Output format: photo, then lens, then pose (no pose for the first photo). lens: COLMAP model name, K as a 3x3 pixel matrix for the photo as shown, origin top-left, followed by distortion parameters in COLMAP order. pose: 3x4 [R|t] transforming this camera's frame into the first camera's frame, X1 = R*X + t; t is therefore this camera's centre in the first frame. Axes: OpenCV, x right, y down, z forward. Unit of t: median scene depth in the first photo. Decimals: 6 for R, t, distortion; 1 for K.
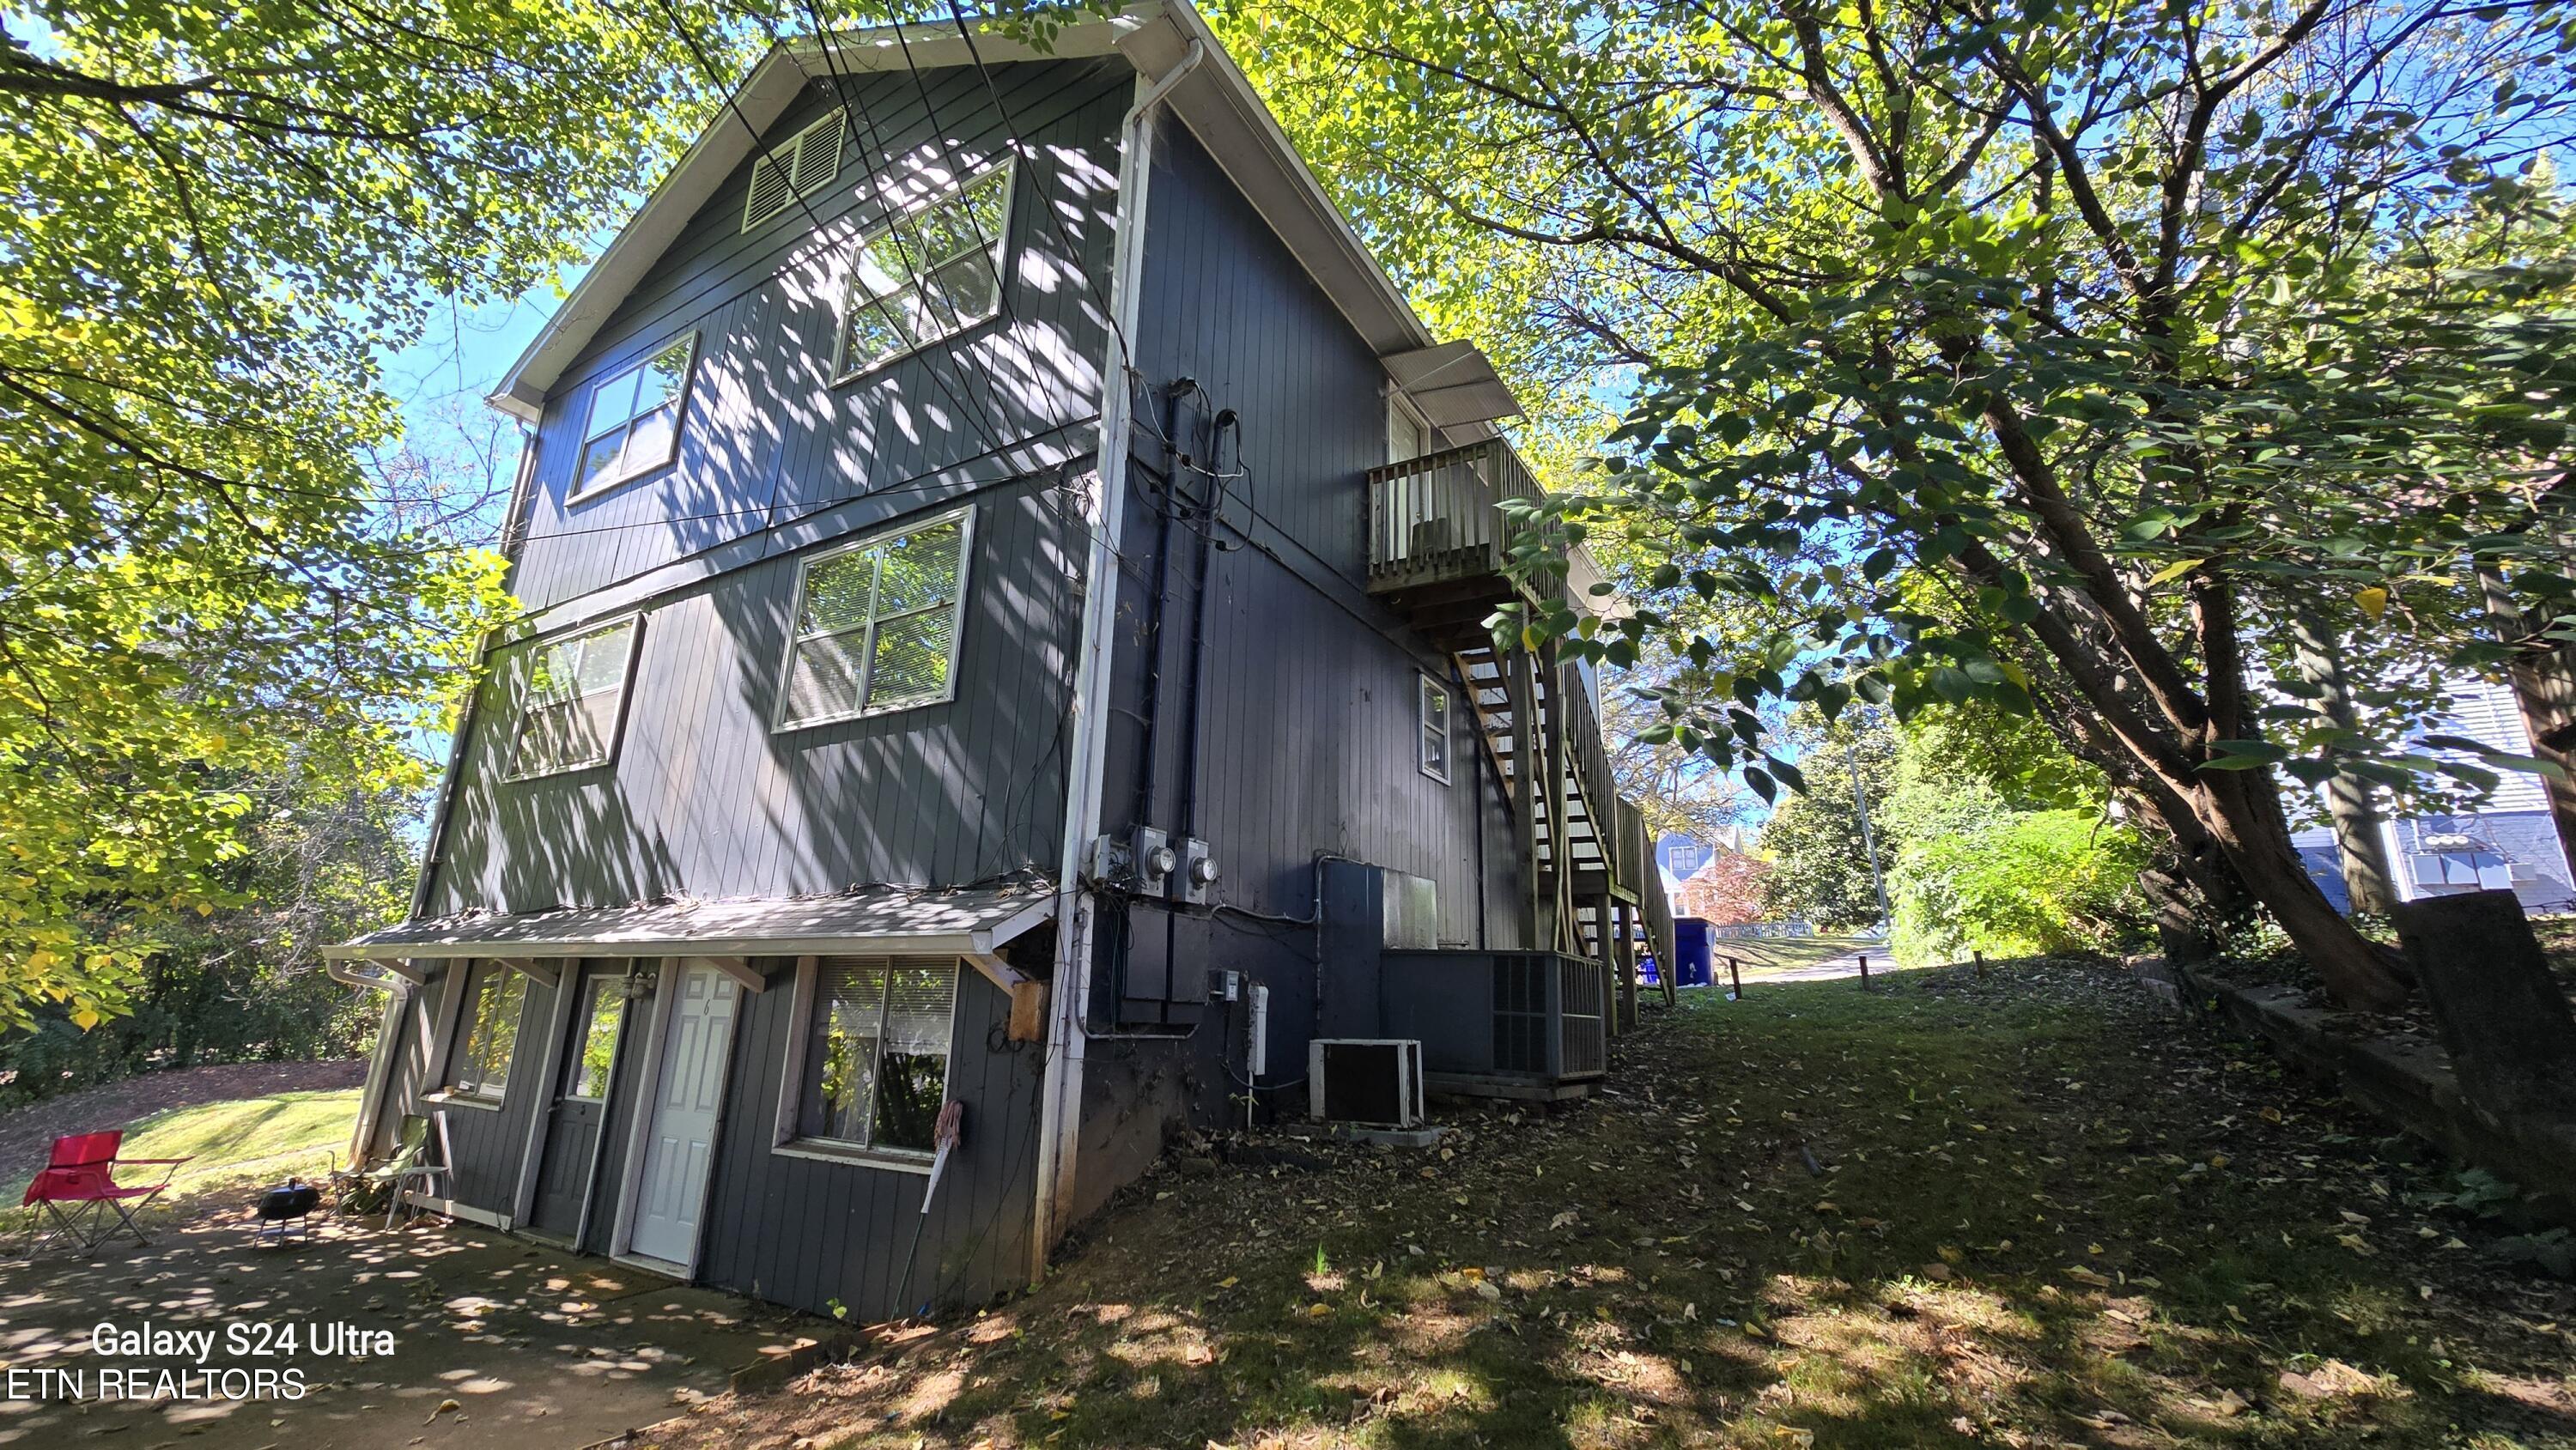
lens RADIAL K [[1047.0, 0, 1273.9], [0, 1047.0, 719.1], [0, 0, 1]] dist [-0.002931, -0.000119]
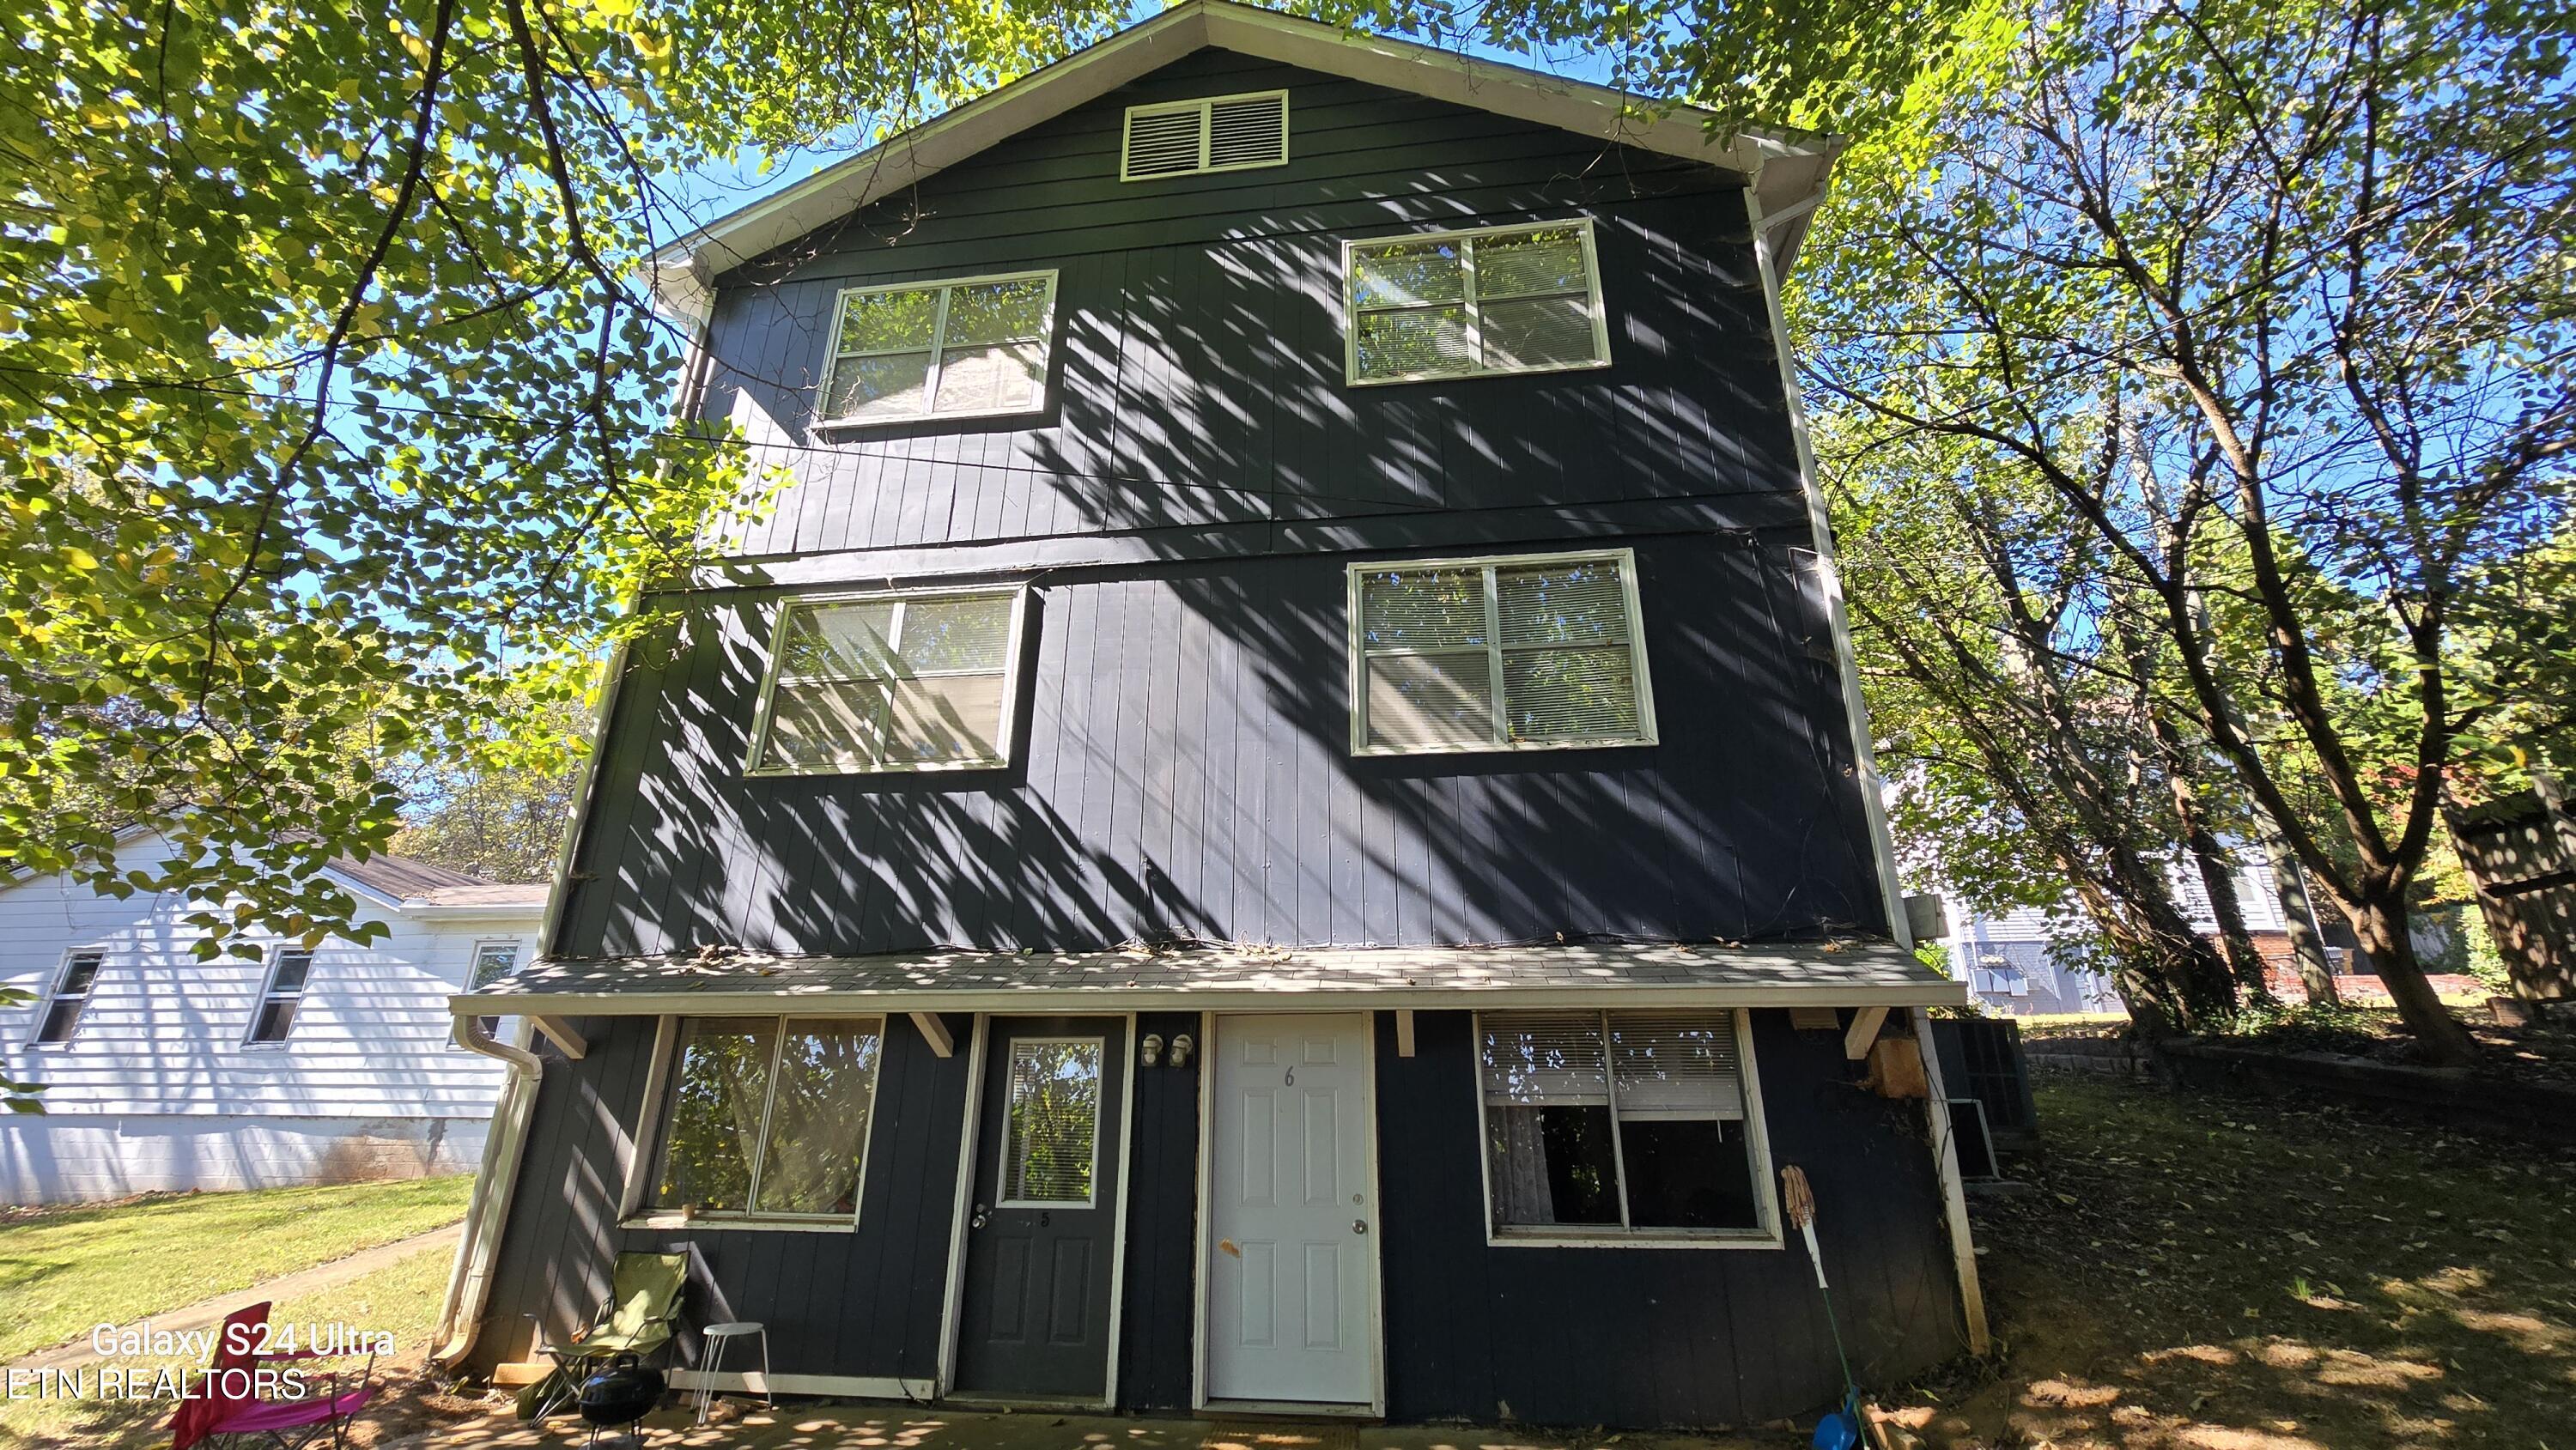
lens RADIAL K [[1064.7, 0, 1261.7], [0, 1064.7, 713.1], [0, 0, 1]] dist [-0.010012, 0.003454]
pose [[0.918638, 0.124069, 0.375115, -0.839708], [-0.093381, 0.990698, -0.098985, 0.069080], [-0.383907, 0.055903, 0.921678, 0.195868]]
